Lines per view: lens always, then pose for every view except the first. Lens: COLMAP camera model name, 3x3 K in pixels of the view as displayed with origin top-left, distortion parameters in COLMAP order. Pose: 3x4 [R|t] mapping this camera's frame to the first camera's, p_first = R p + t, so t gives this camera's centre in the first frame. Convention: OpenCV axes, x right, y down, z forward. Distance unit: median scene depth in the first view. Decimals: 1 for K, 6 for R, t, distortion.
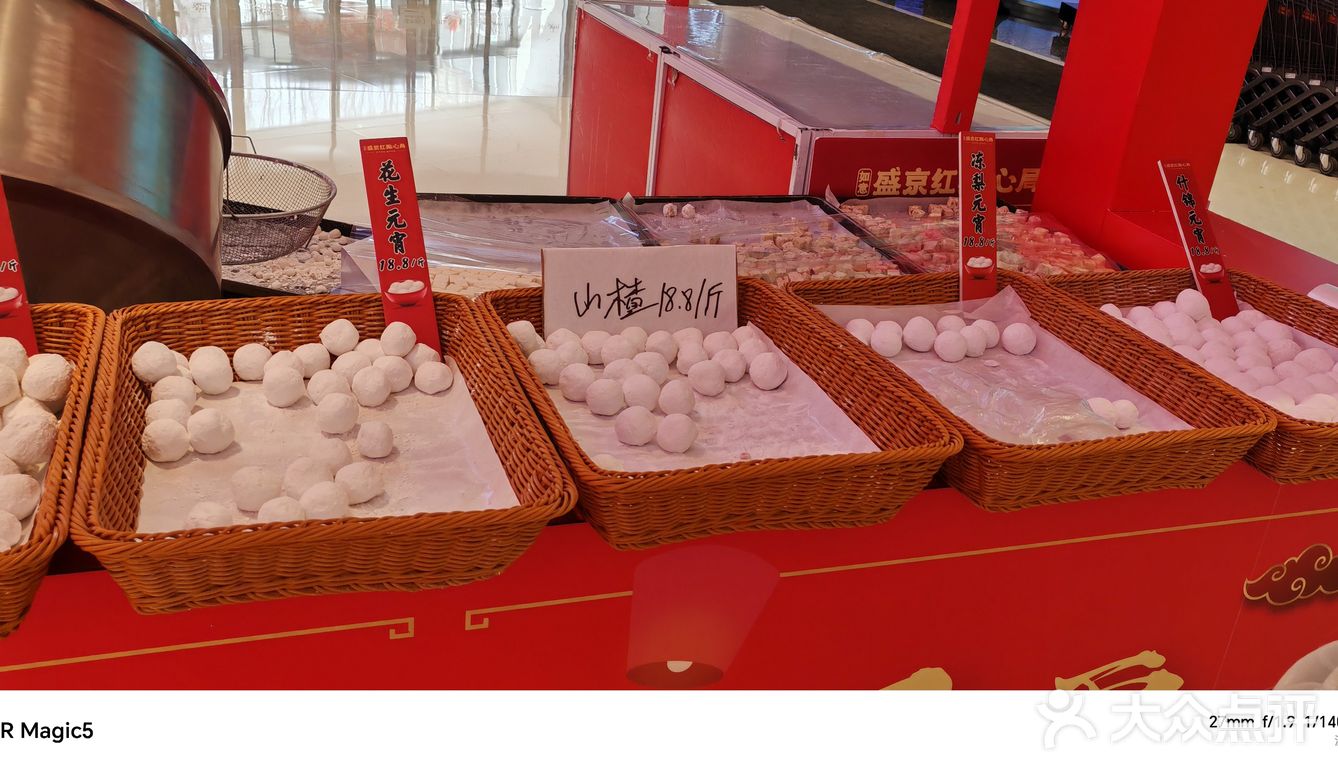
lens RADIAL K [[1198.7, 0, 669.0], [0, 1198.7, 385.0], [0, 0, 1]] dist [0.002783, 0.004712]
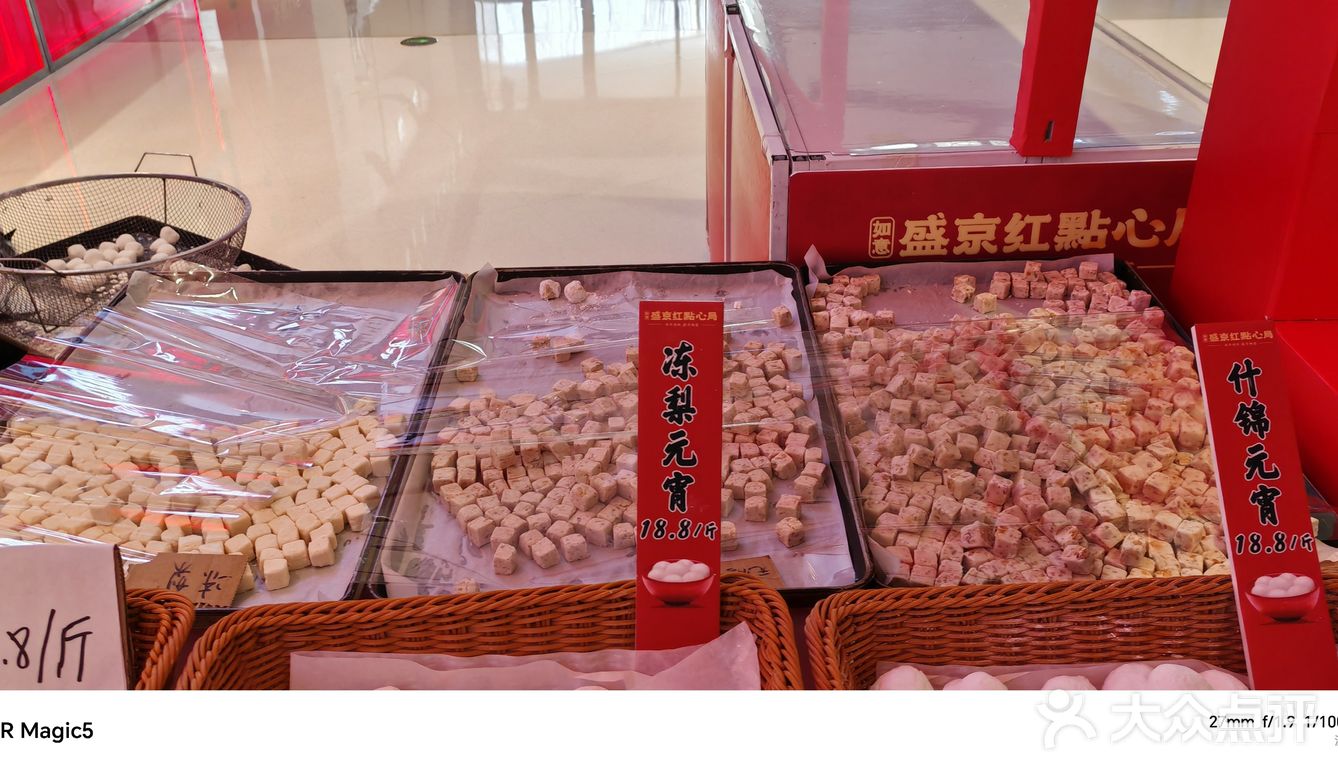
lens RADIAL K [[1198.7, 0, 669.0], [0, 1198.7, 385.0], [0, 0, 1]] dist [0.002783, 0.004712]
pose [[0.943817, 0.057066, -0.325505, 0.264349], [-0.030427, 0.995800, 0.086355, -0.141467], [0.329066, -0.071600, 0.941589, 0.359432]]
